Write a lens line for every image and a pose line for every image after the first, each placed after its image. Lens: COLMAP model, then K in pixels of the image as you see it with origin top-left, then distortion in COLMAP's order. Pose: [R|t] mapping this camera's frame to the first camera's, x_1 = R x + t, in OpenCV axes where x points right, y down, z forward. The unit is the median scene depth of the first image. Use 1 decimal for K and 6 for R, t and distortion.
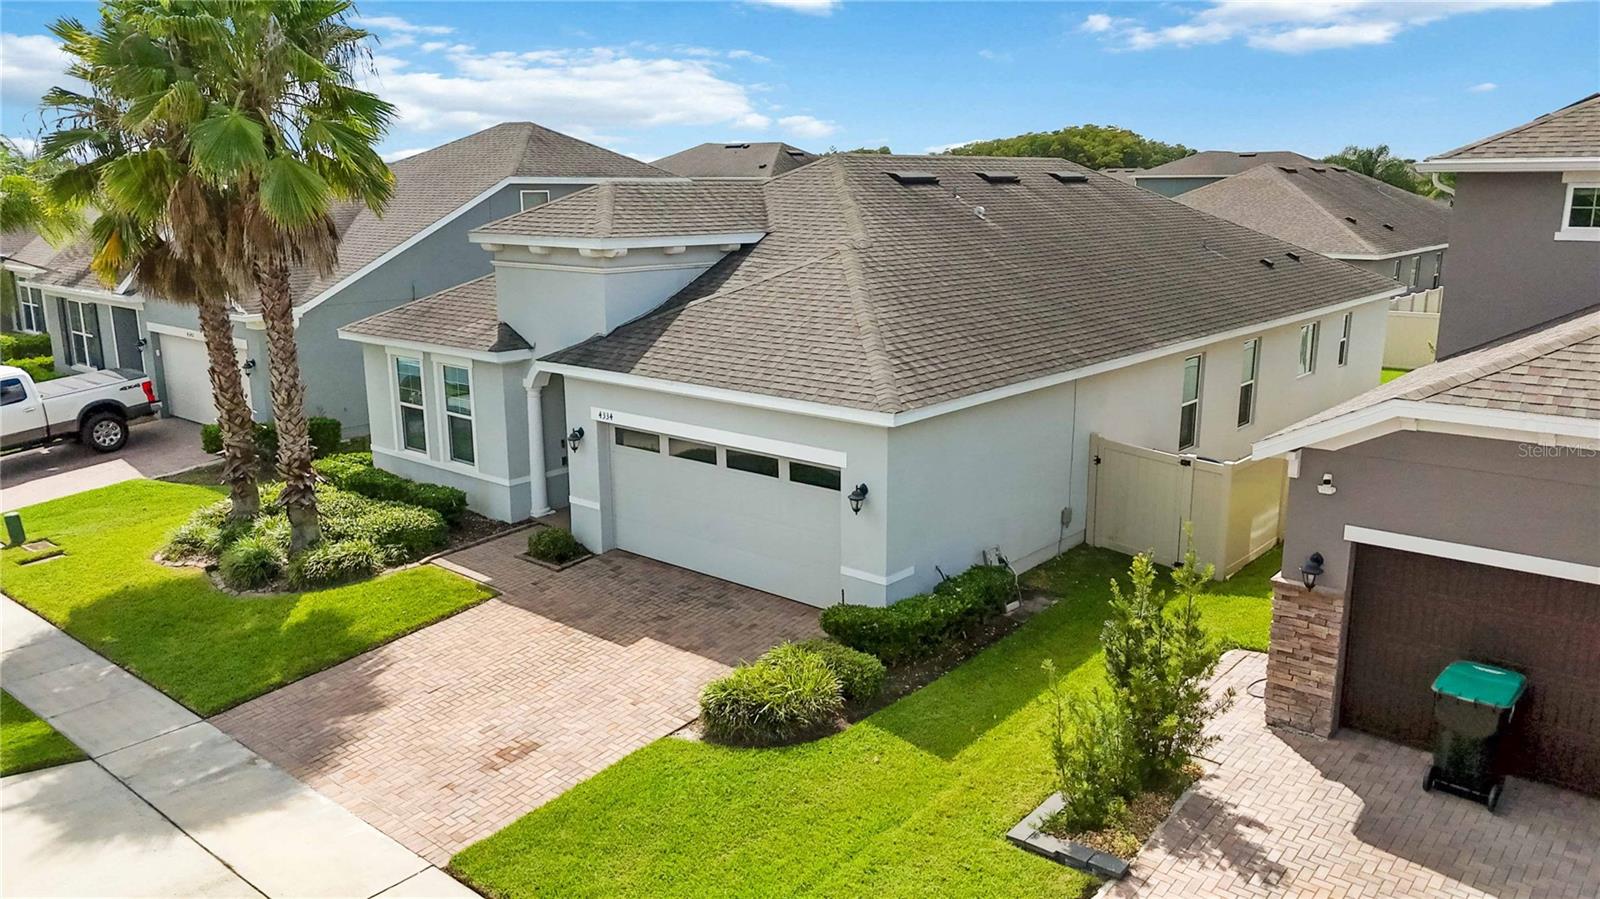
lens RADIAL K [[1181.2, 0, 800.0], [0, 1181.2, 449.5], [0, 0, 1]] dist [0.081197, -0.126027]
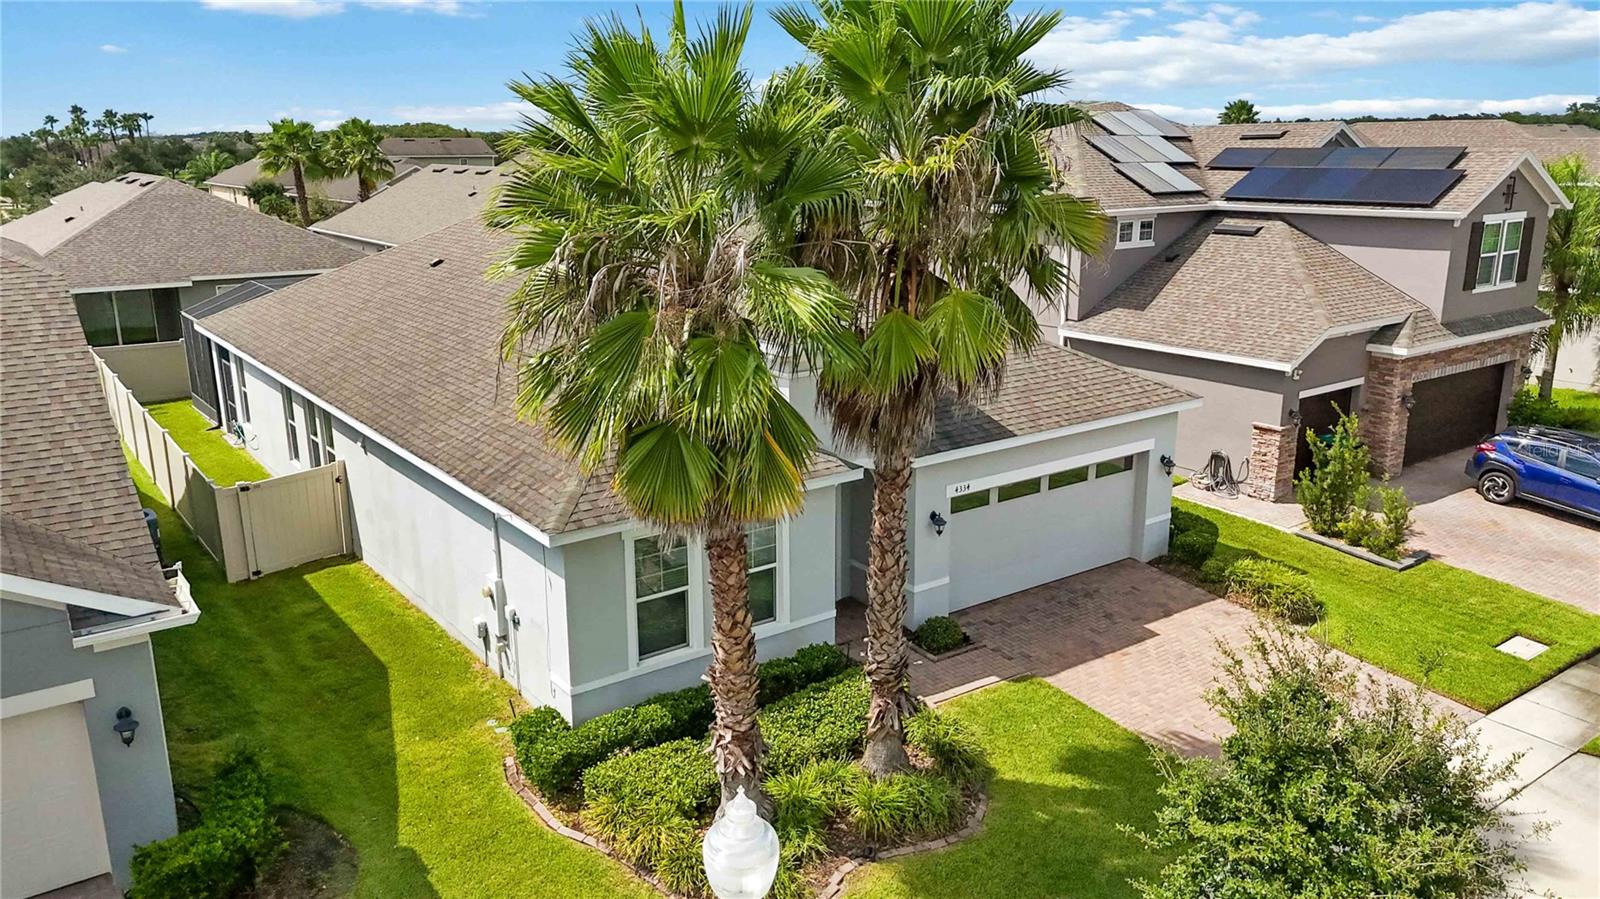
lens RADIAL K [[1181.2, 0, 800.0], [0, 1181.2, 449.5], [0, 0, 1]] dist [0.081197, -0.126027]
pose [[0.228007, -0.242920, 0.942869, -1.295019], [0.220596, 0.956084, 0.192980, -0.325207], [-0.948341, 0.163992, 0.271581, 0.938604]]
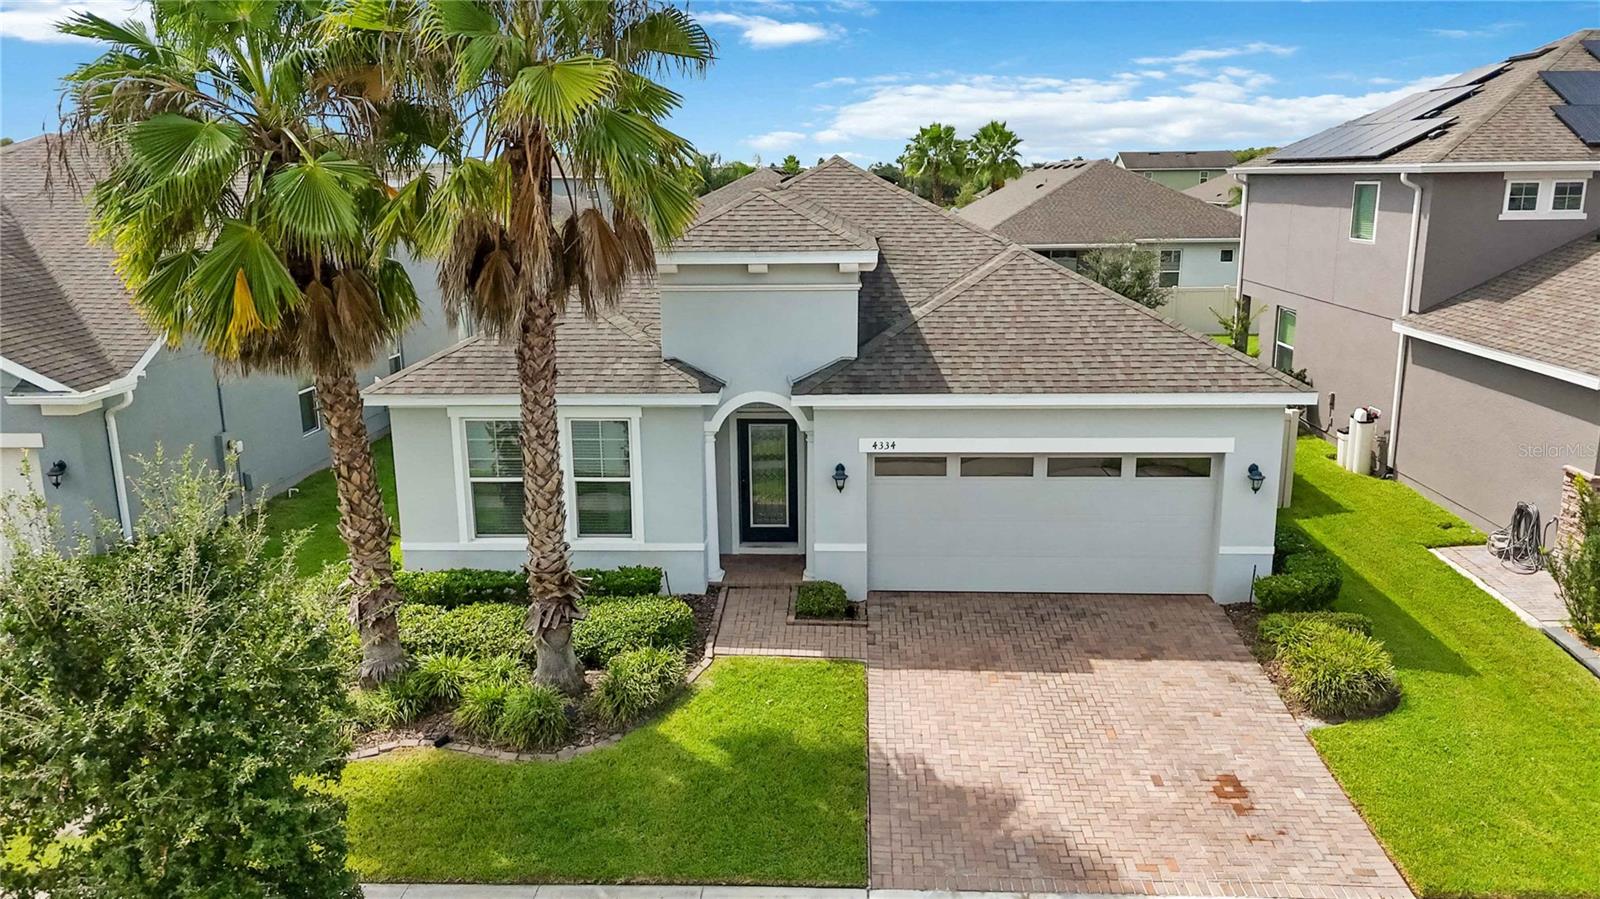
lens RADIAL K [[1181.2, 0, 800.0], [0, 1181.2, 449.5], [0, 0, 1]] dist [0.081197, -0.126027]
pose [[0.790729, -0.141307, 0.595635, -0.834315], [0.143009, 0.988711, 0.044710, -0.082872], [-0.595228, 0.049828, 0.802010, 0.347729]]
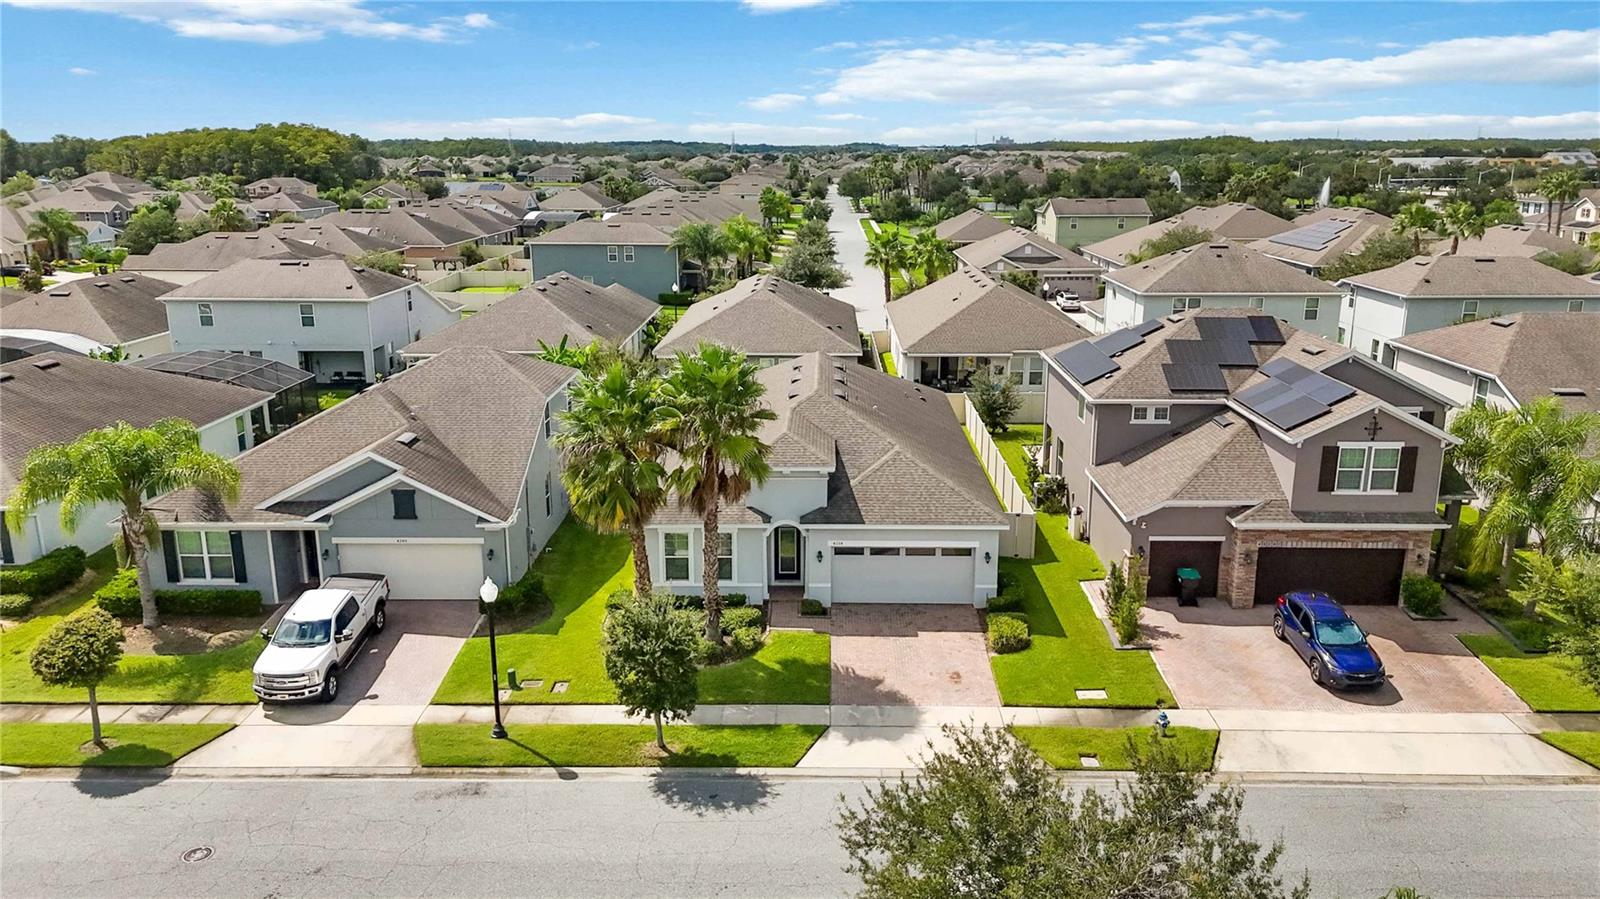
lens RADIAL K [[1181.2, 0, 800.0], [0, 1181.2, 449.5], [0, 0, 1]] dist [0.081197, -0.126027]
pose [[0.774966, -0.154681, 0.612781, -1.699232], [0.139897, 0.987519, 0.072350, -0.409171], [-0.616324, 0.029658, 0.786934, -0.759836]]
